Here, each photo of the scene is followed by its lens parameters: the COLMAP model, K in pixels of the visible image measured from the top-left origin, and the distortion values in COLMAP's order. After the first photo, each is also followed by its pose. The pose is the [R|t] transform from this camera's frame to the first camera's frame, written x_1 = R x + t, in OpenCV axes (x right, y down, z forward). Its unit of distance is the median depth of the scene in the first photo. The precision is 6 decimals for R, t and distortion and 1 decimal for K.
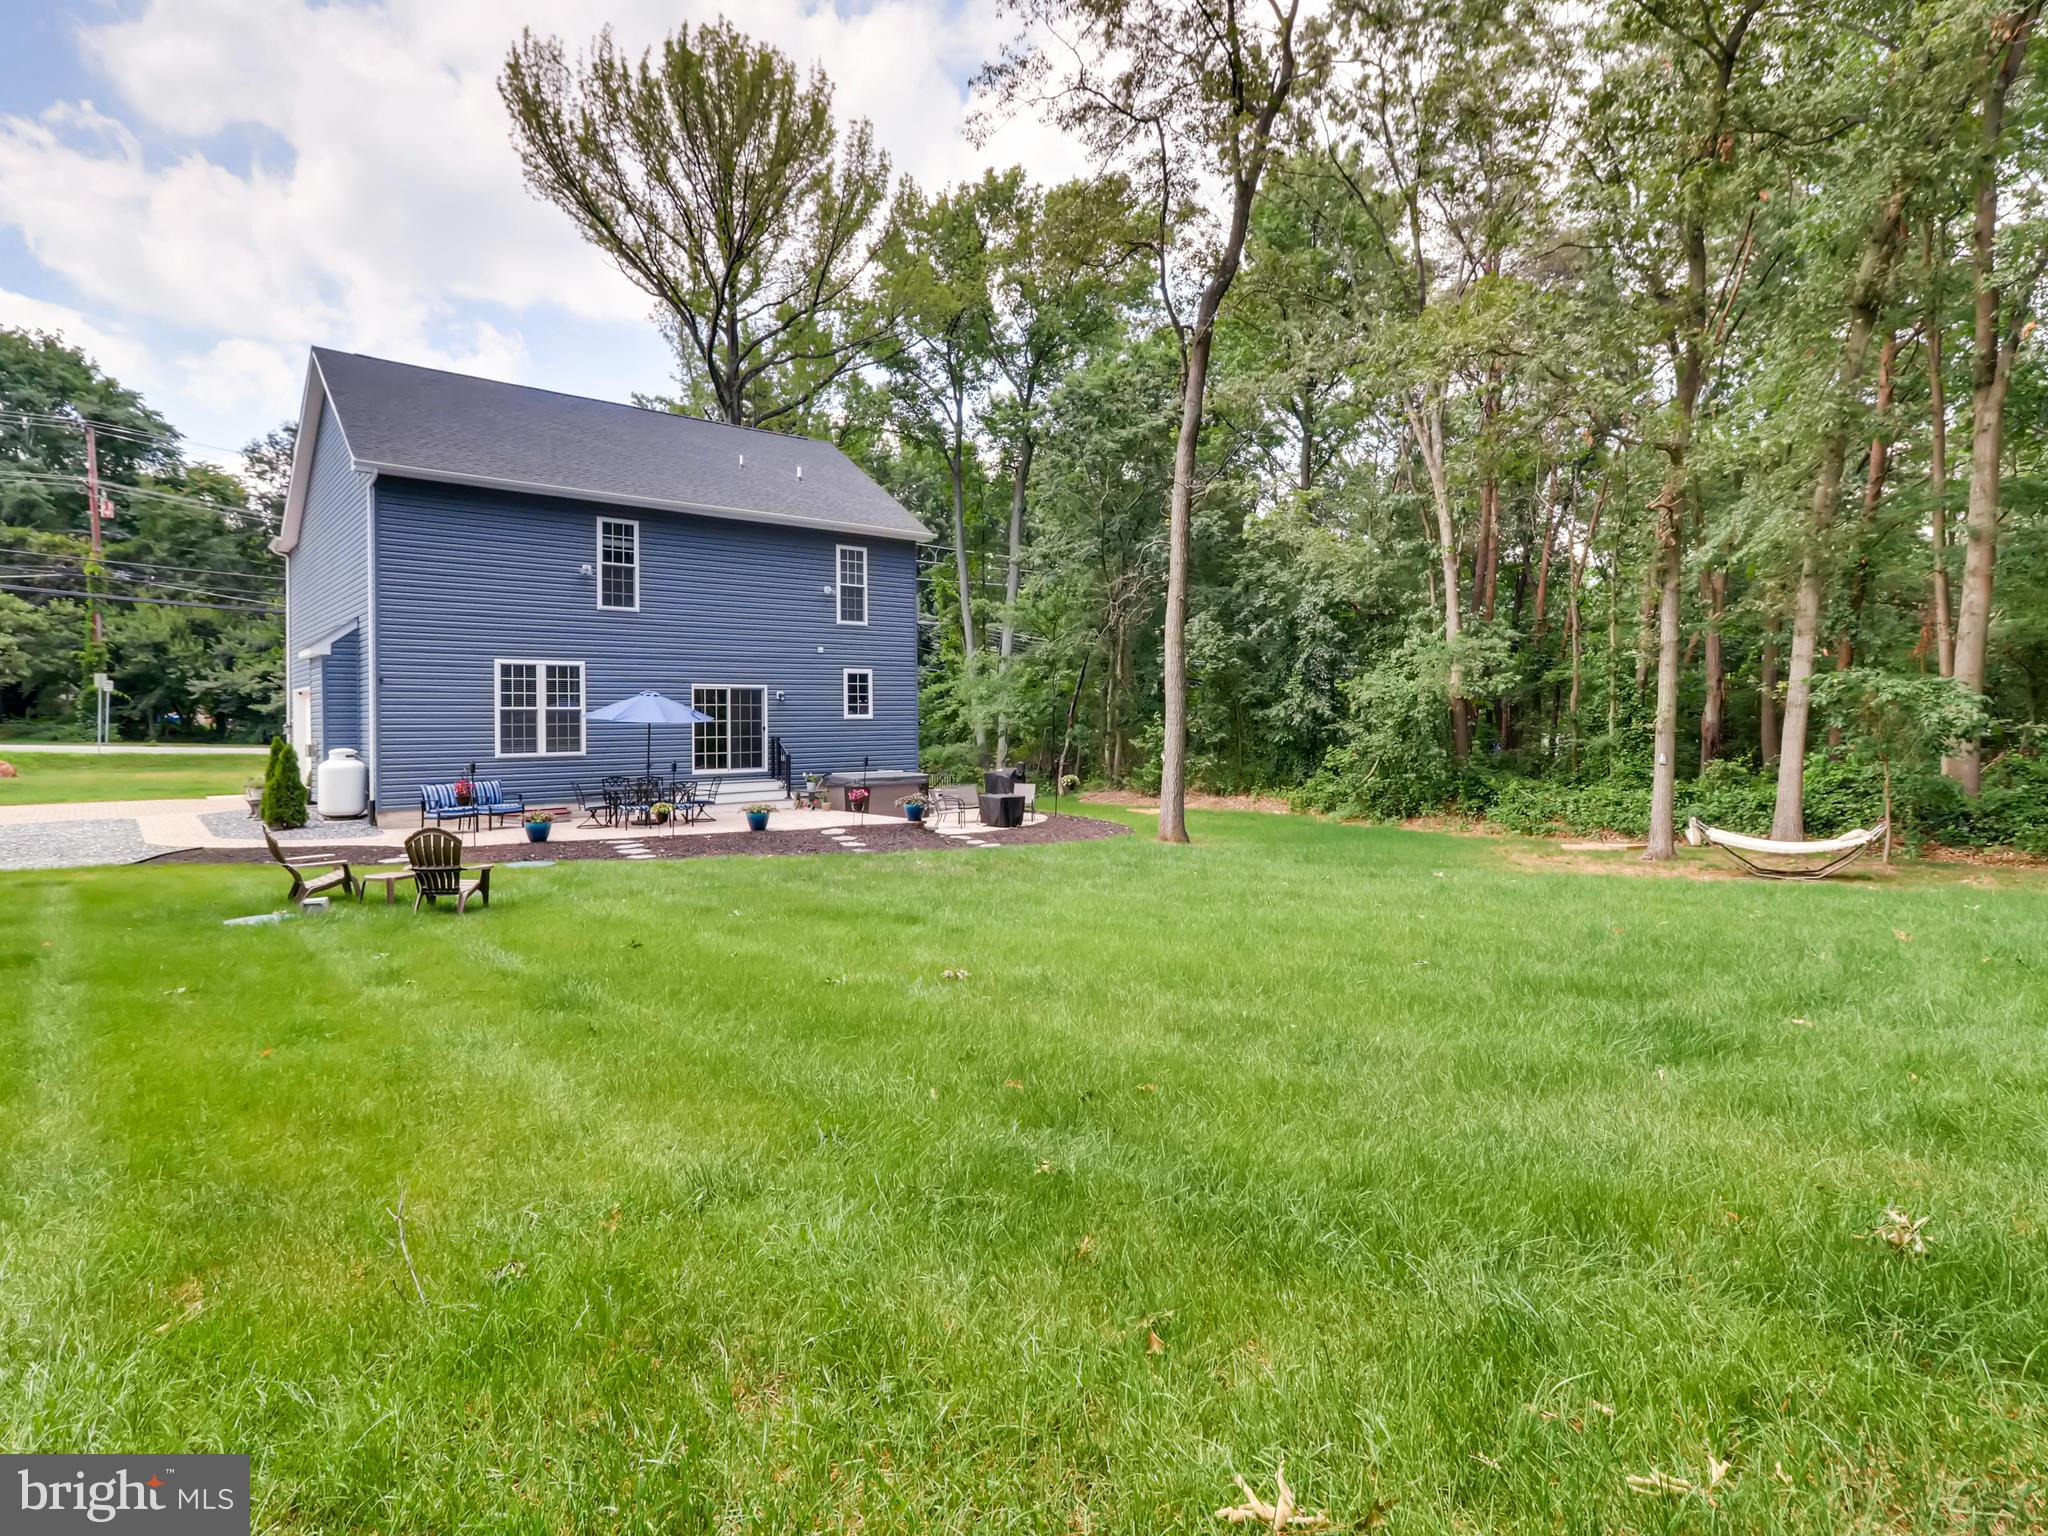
lens RADIAL K [[1052.6, 0, 1047.8], [0, 1052.6, 735.7], [0, 0, 1]] dist [0.007954, -0.000760]
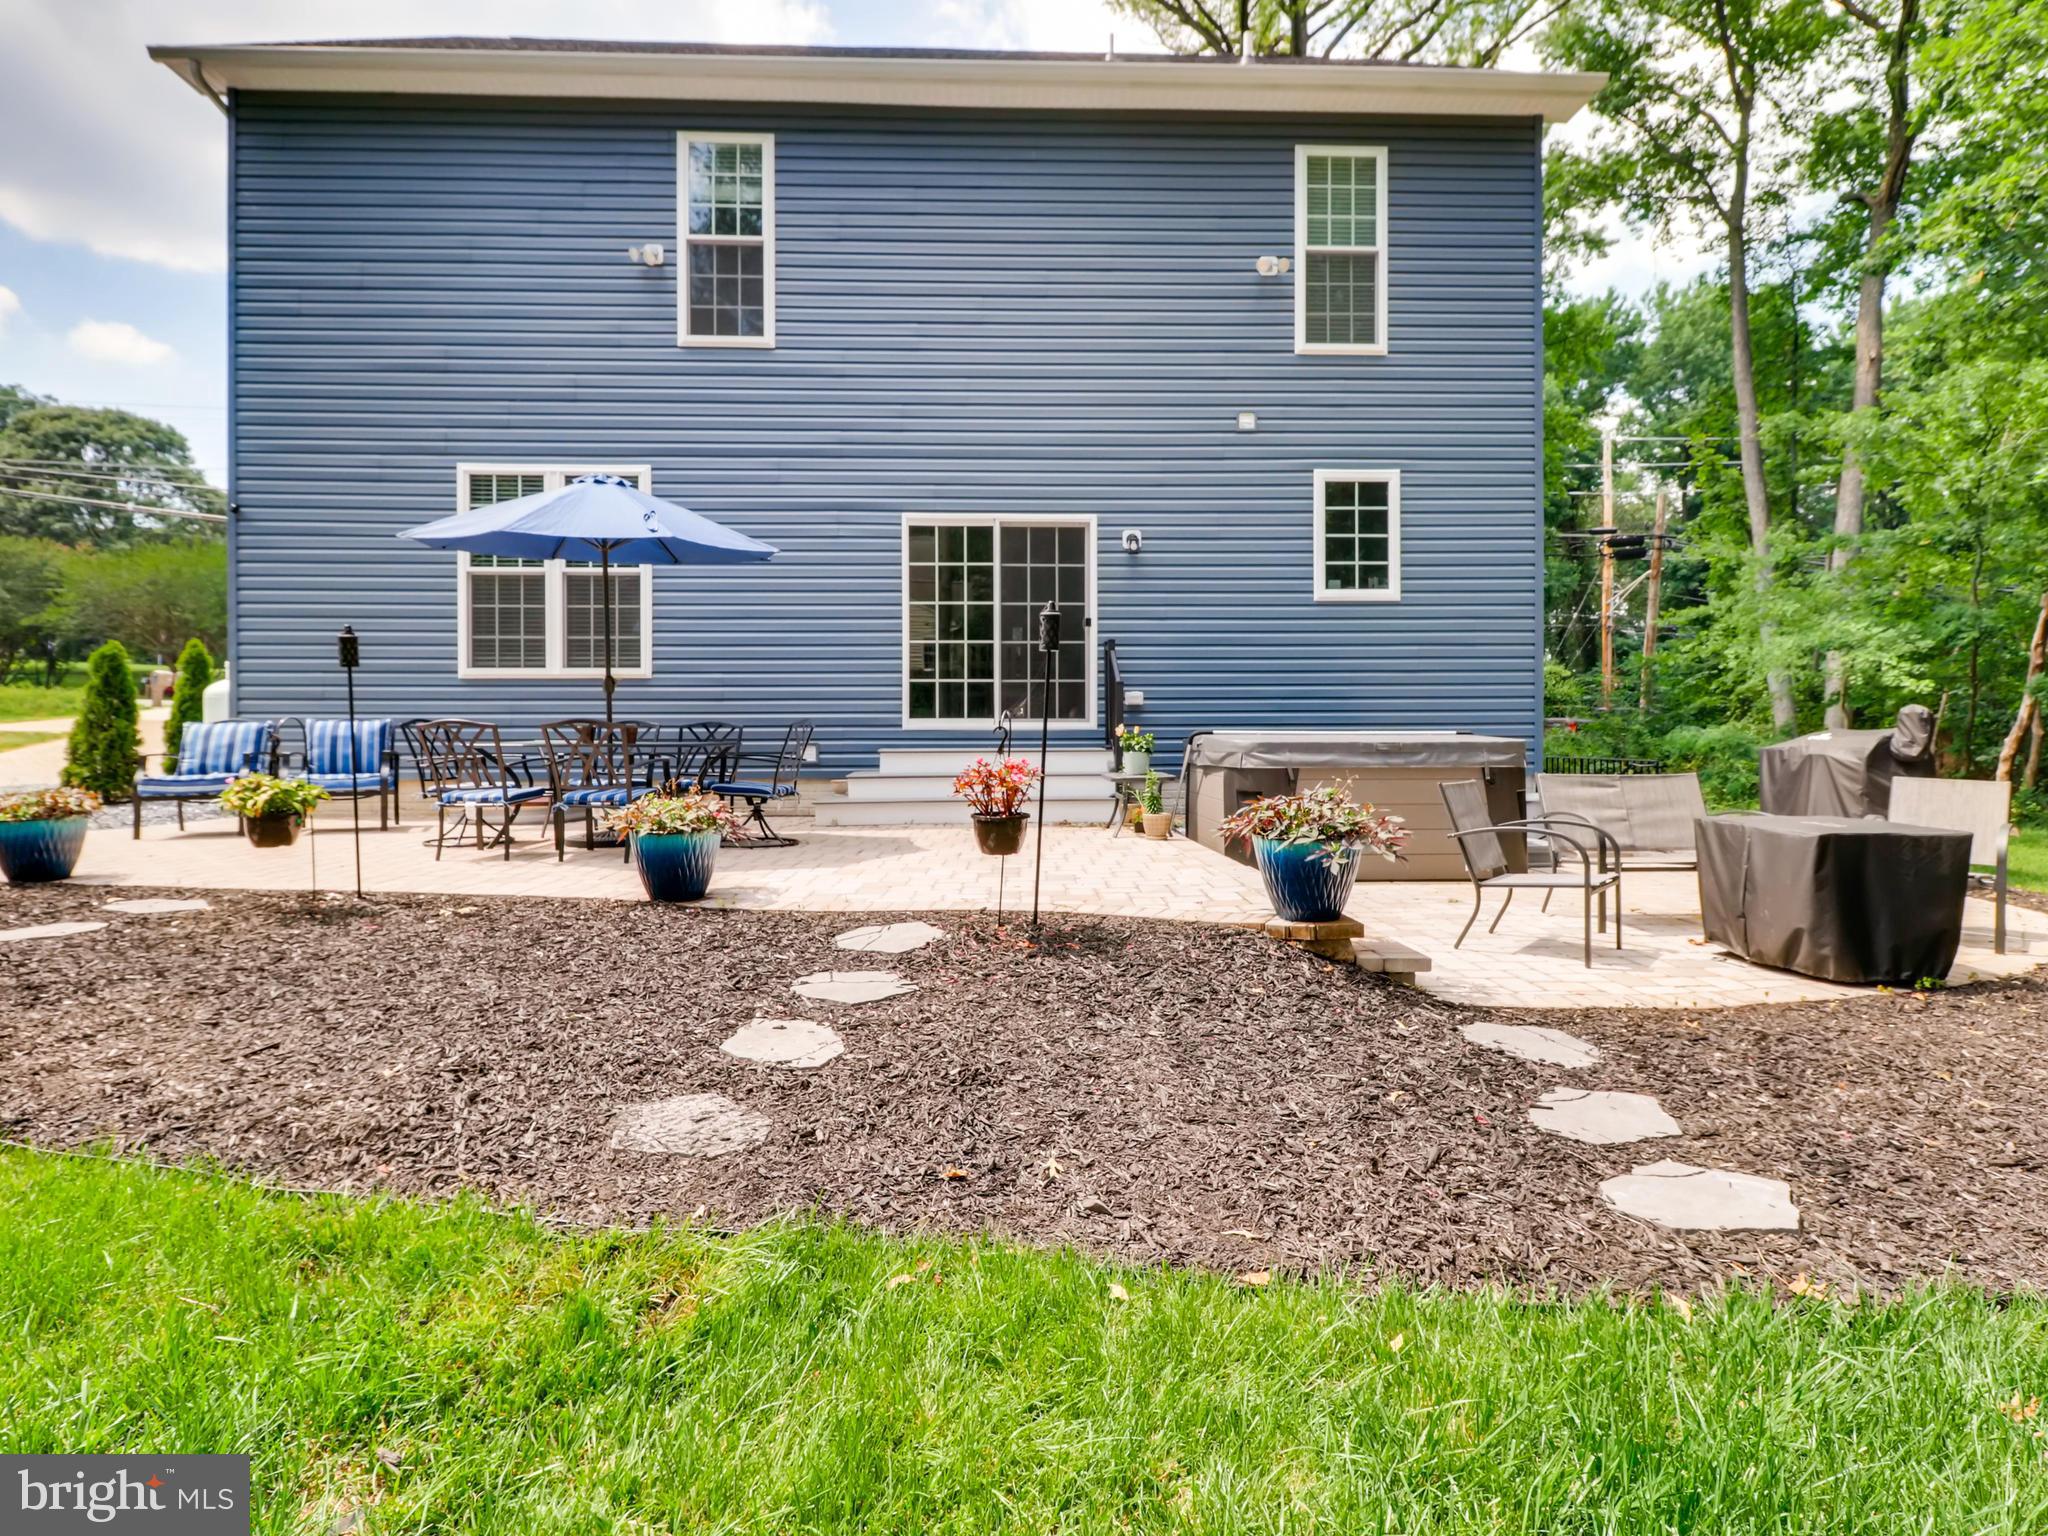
lens RADIAL K [[1052.6, 0, 1027.8], [0, 1052.6, 742.8], [0, 0, 1]] dist [0.007954, -0.000760]
pose [[0.767064, 0.007479, -0.641527, -0.029572], [-0.011220, 0.999936, -0.001759, 0.042254], [0.641473, 0.008547, 0.767098, 0.709687]]
